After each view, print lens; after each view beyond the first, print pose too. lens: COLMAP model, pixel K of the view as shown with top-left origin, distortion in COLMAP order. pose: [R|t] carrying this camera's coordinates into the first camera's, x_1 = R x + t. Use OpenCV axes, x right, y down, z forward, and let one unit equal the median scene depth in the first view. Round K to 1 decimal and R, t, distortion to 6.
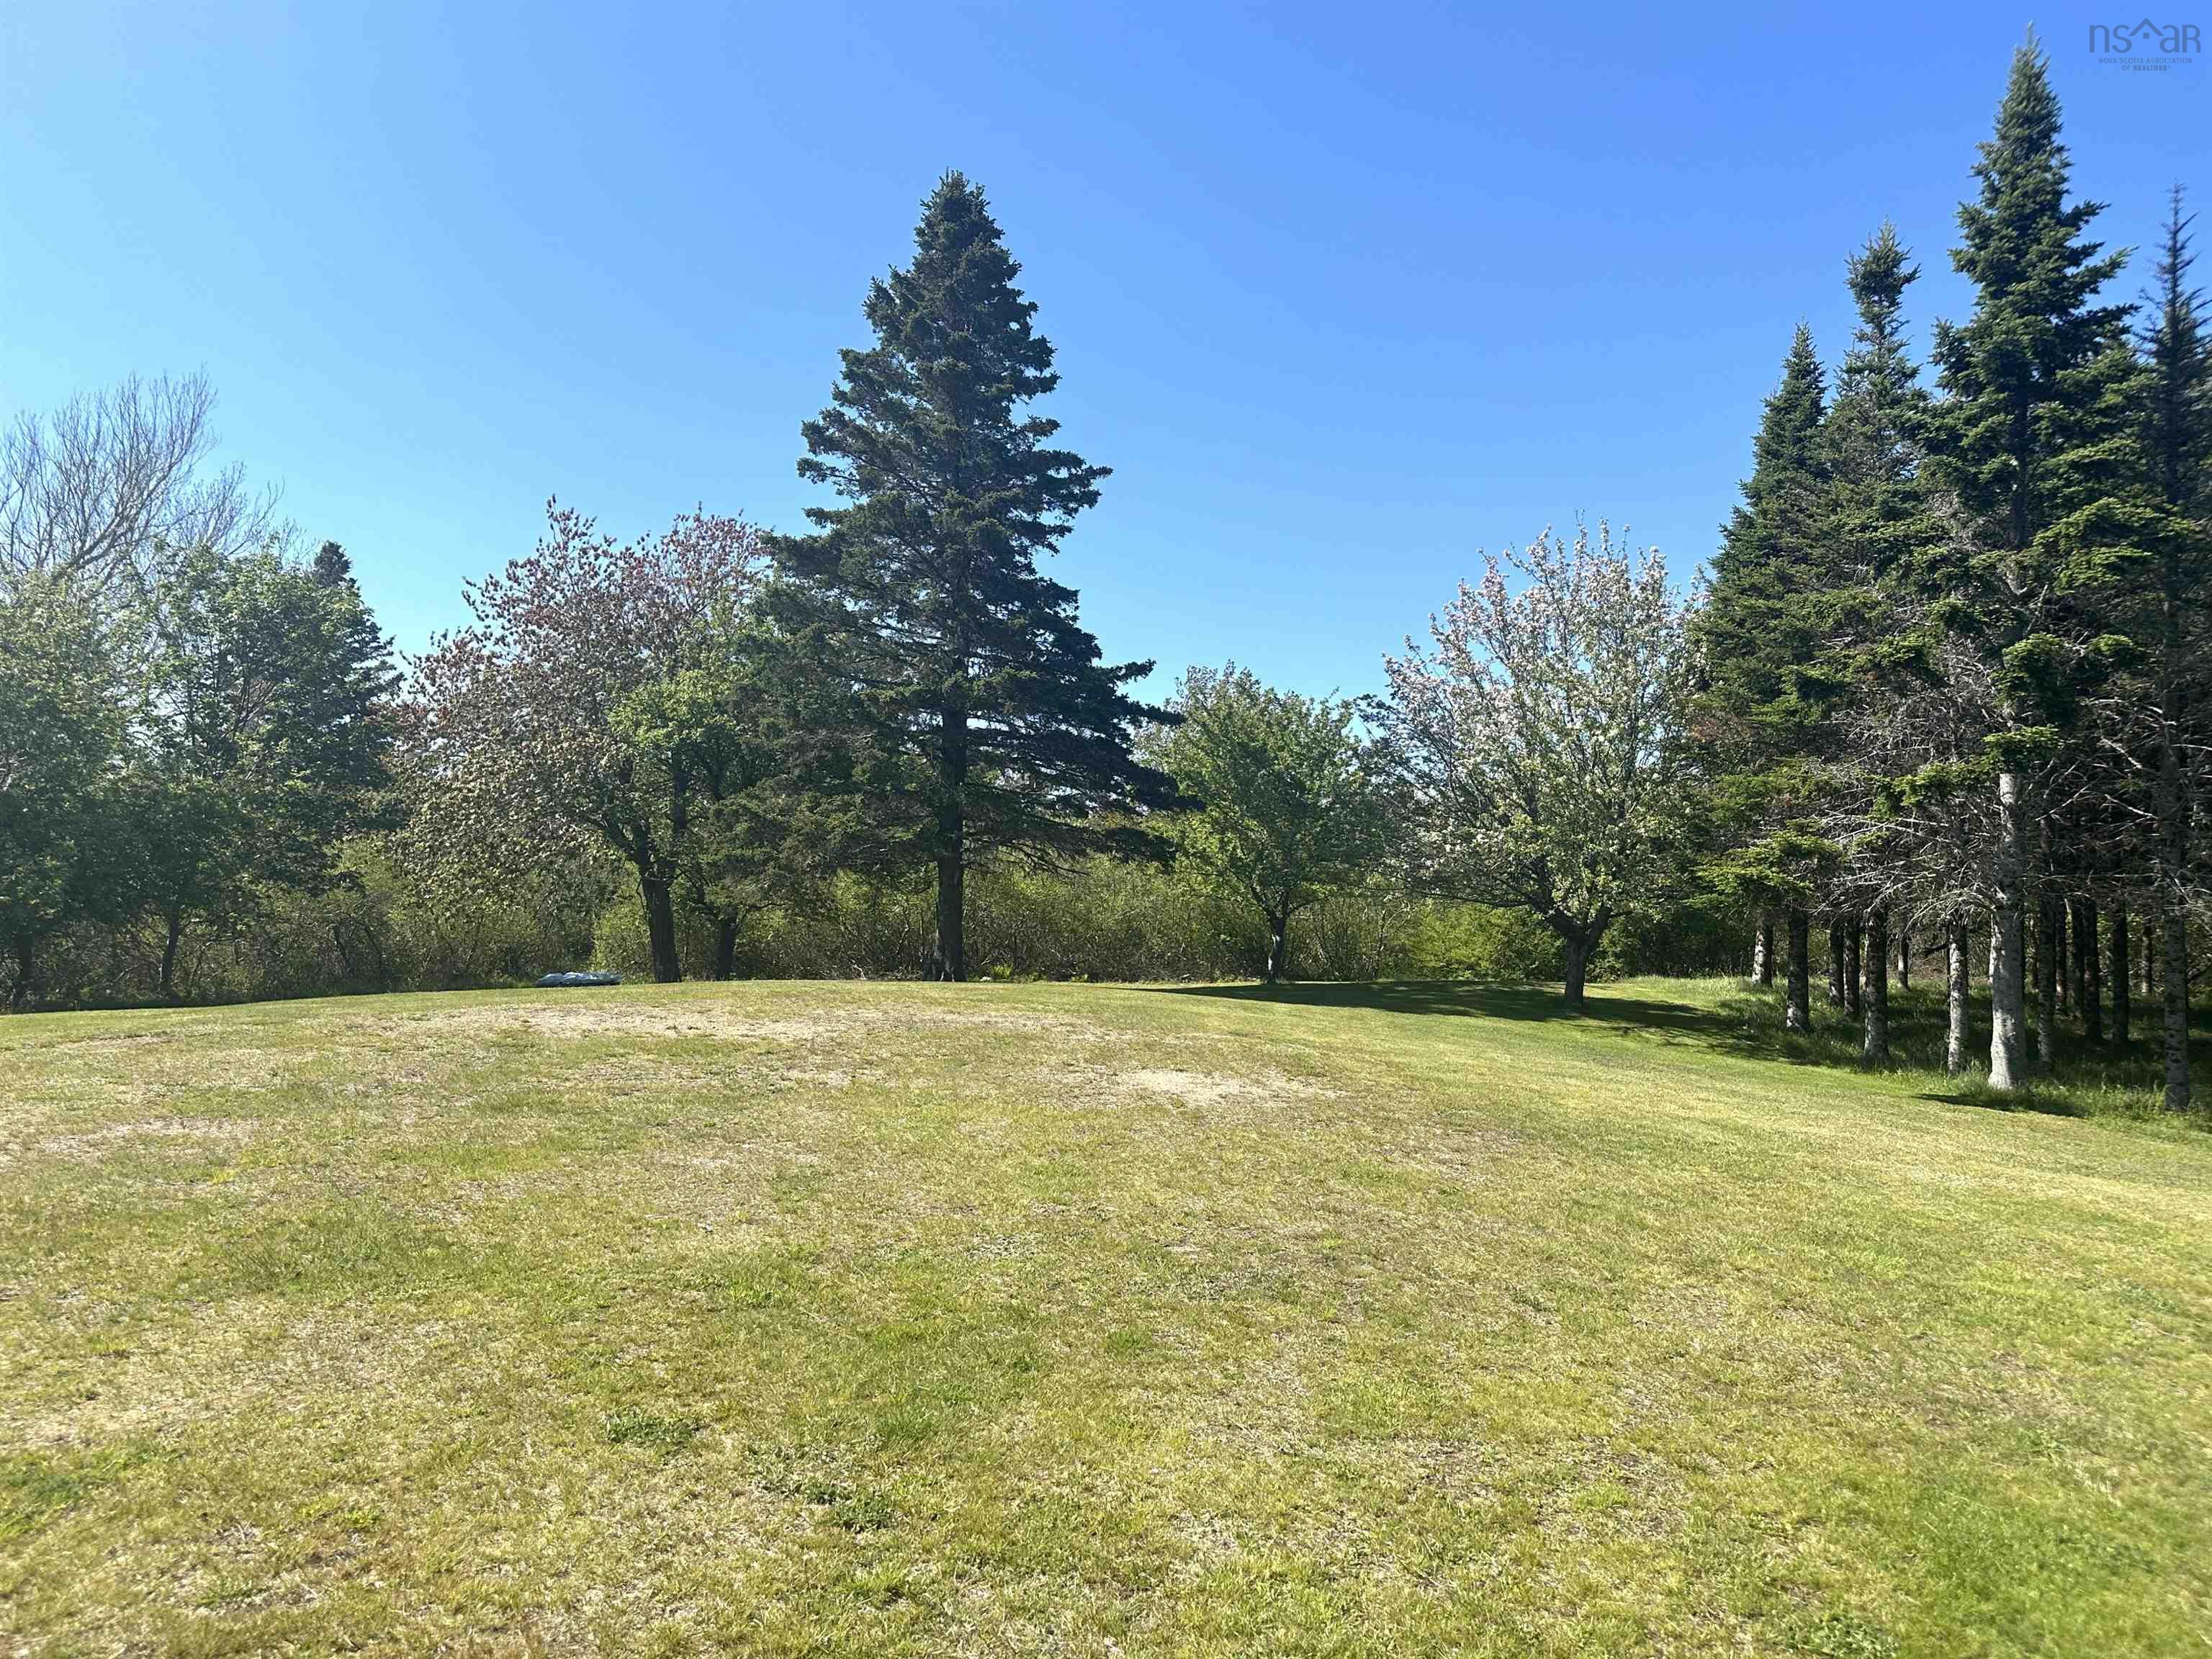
lens RADIAL K [[1626.8, 0, 1109.2], [0, 1626.8, 833.7], [0, 0, 1]] dist [0.028141, -0.007969]
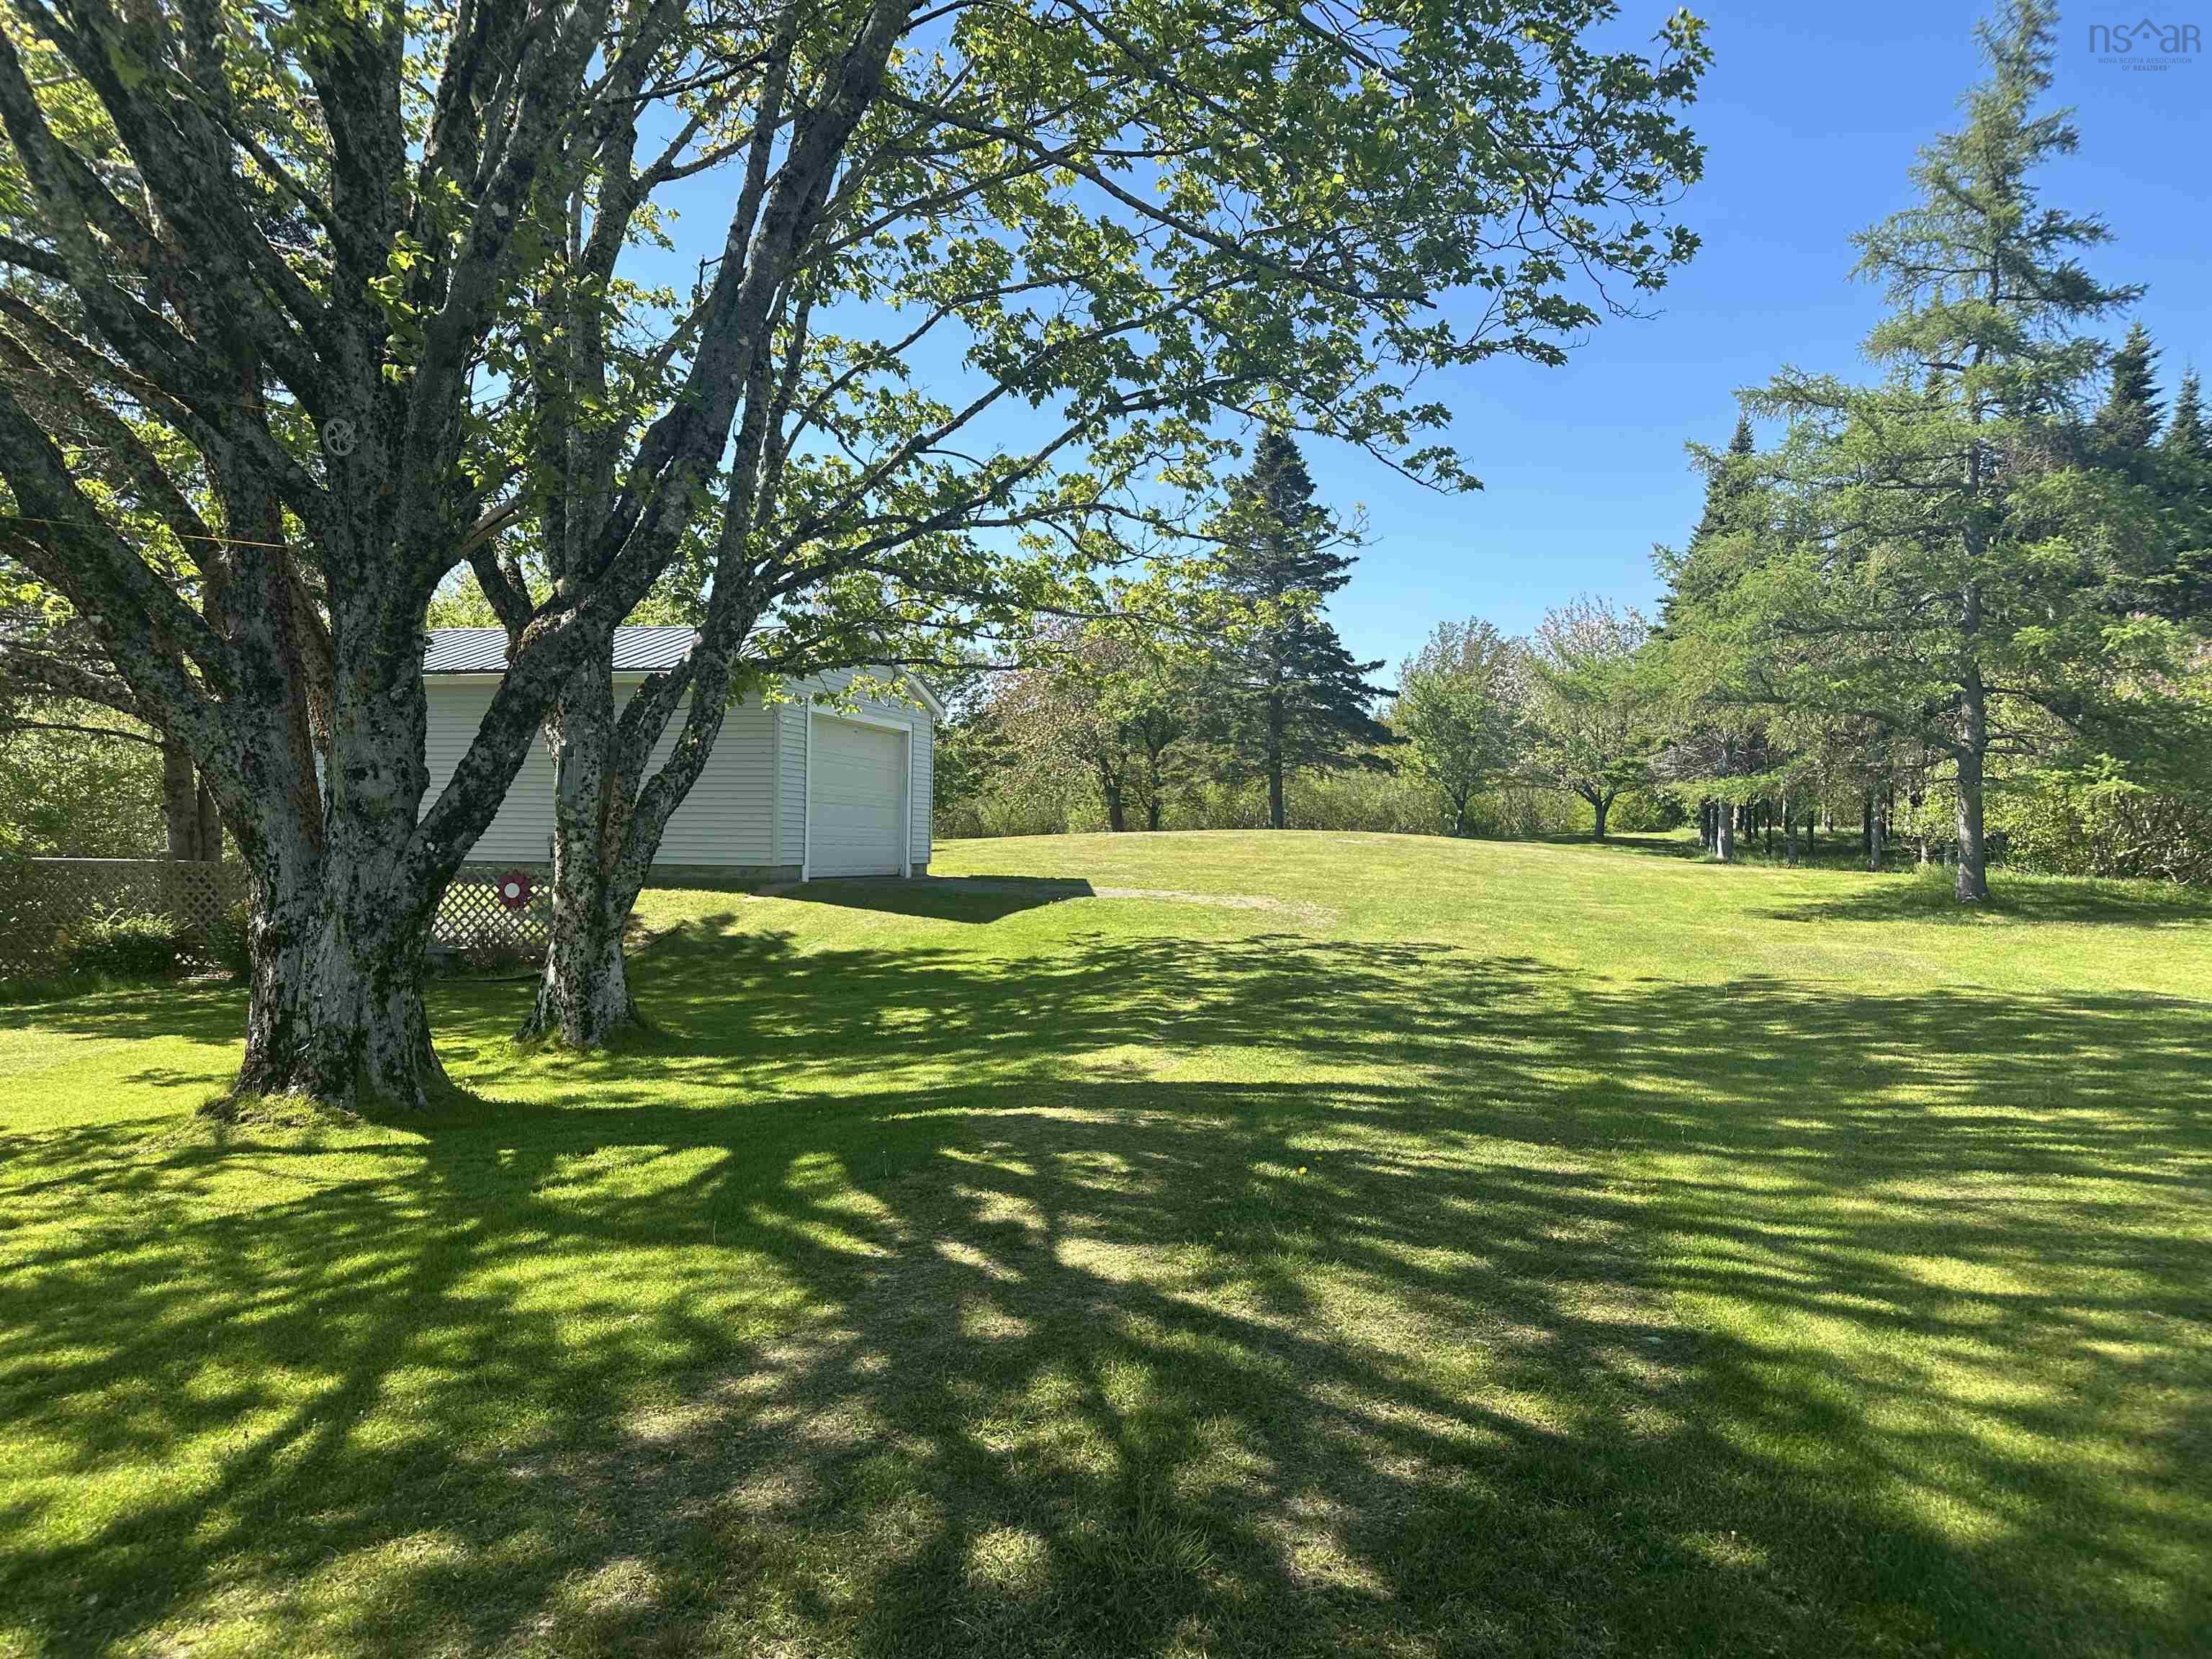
lens RADIAL K [[1626.8, 0, 1106.1], [0, 1626.8, 836.3], [0, 0, 1]] dist [0.028141, -0.007969]
pose [[0.981051, -0.020794, -0.192629, 0.074683], [0.032704, 0.997731, 0.058854, -0.029589], [0.190968, -0.064038, 0.979505, -0.928113]]
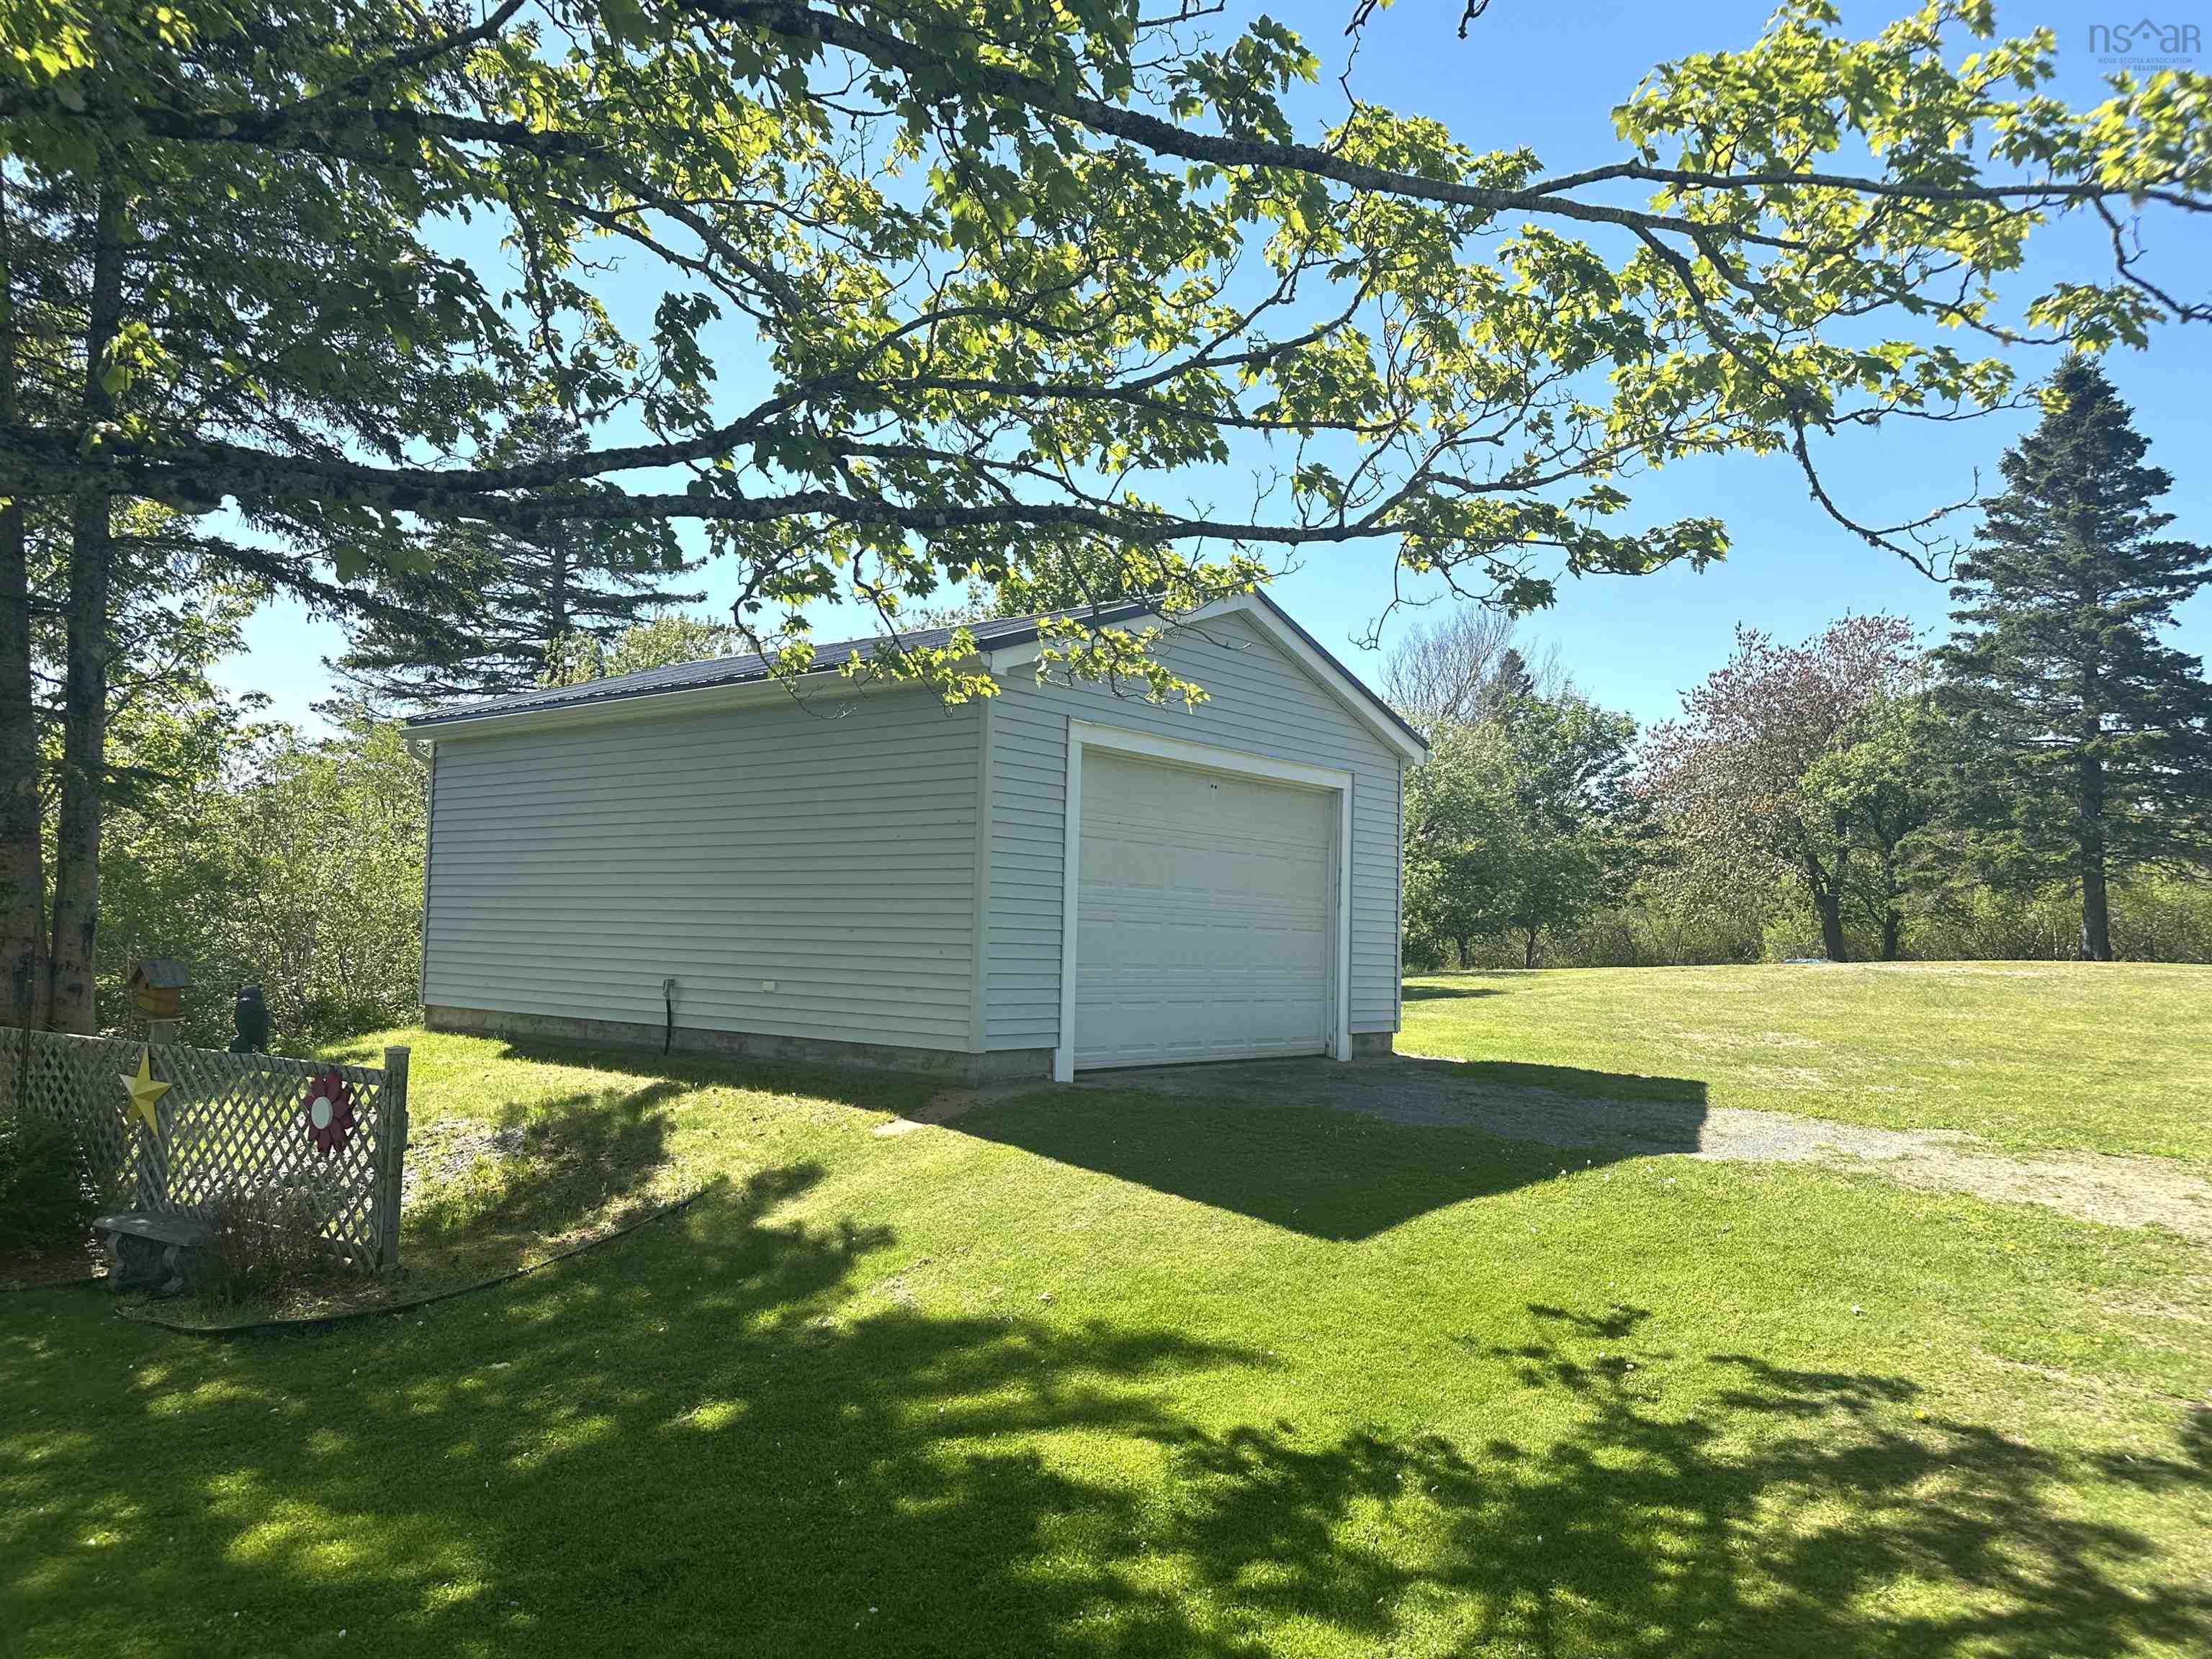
lens RADIAL K [[1626.8, 0, 1123.1], [0, 1626.8, 843.9], [0, 0, 1]] dist [0.028141, -0.007969]
pose [[0.821635, -0.048671, -0.567933, 0.010114], [0.043942, 0.998791, -0.022024, -0.012392], [0.568318, -0.006861, 0.822780, -0.494415]]
